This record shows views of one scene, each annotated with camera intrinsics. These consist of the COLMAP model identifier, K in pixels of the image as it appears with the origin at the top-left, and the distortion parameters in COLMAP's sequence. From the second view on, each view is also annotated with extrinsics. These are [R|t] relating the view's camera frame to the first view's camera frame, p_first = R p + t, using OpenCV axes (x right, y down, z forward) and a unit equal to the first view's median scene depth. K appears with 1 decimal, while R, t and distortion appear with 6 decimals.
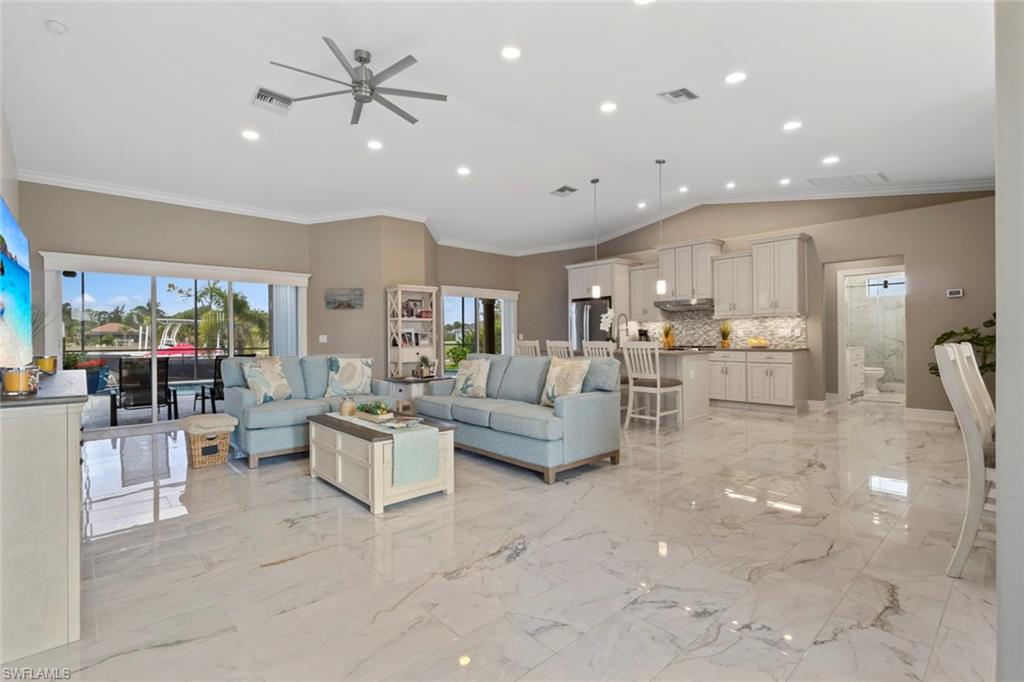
lens RADIAL K [[471.4, 0, 509.8], [0, 471.4, 339.0], [0, 0, 1]] dist [-0.000164, 0.001648]
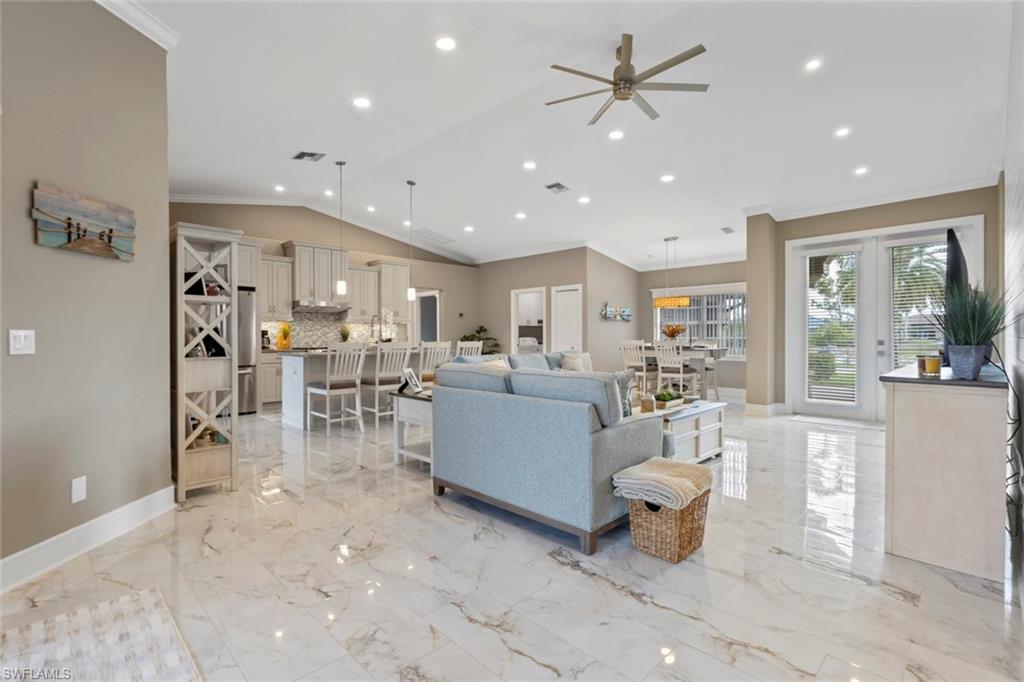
lens RADIAL K [[471.4, 0, 509.2], [0, 471.4, 340.9], [0, 0, 1]] dist [-0.000164, 0.001648]
pose [[-0.039301, -0.001548, 0.999226, -0.727556], [0.006601, 0.999977, 0.001809, 0.001741], [-0.999206, 0.006667, -0.039290, 0.715573]]
